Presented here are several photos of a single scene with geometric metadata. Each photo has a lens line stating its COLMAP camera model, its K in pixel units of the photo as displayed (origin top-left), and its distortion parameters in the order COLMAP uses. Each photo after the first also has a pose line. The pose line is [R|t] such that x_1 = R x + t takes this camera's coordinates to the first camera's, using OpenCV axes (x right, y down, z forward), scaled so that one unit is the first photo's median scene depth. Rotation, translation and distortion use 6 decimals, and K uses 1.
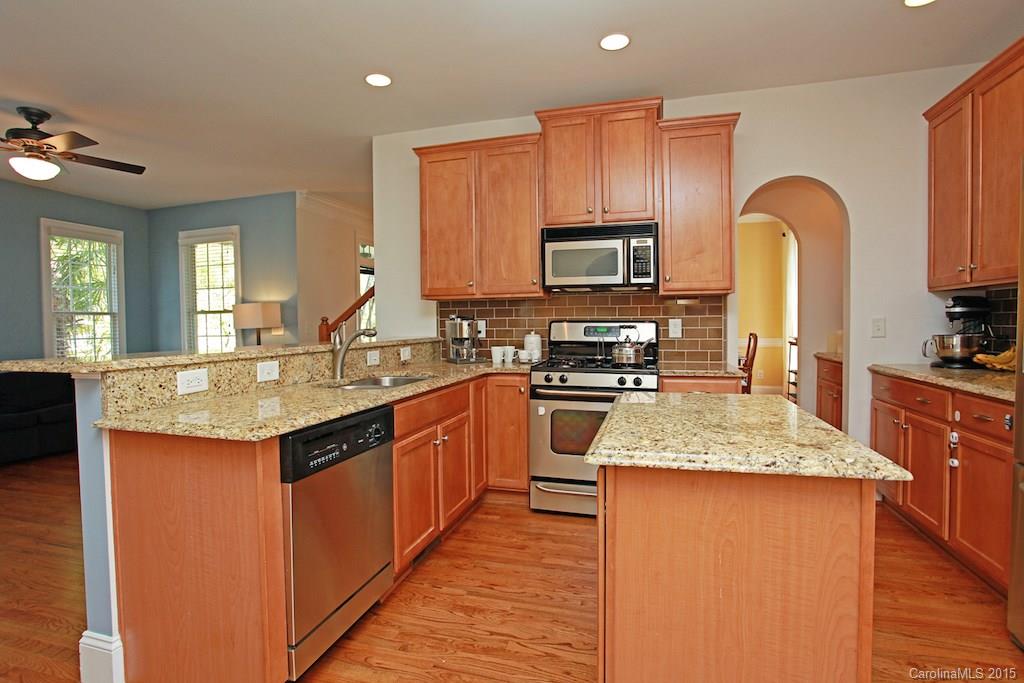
lens RADIAL K [[504.4, 0, 512.0], [0, 504.4, 341.5], [0, 0, 1]] dist [-0.066971, 0.030909]
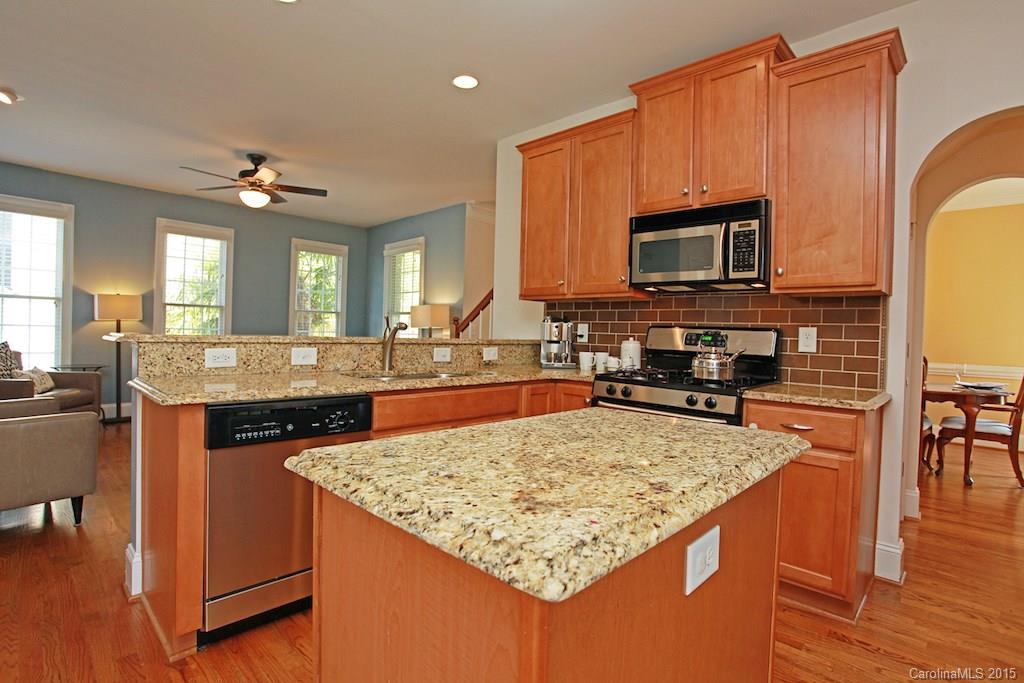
lens RADIAL K [[504.4, 0, 512.0], [0, 504.4, 341.5], [0, 0, 1]] dist [-0.066971, 0.030909]
pose [[0.883769, 0.044110, -0.465840, 0.289870], [-0.055375, 0.998410, -0.010517, 0.008647], [0.464635, 0.035090, 0.884807, 0.148842]]
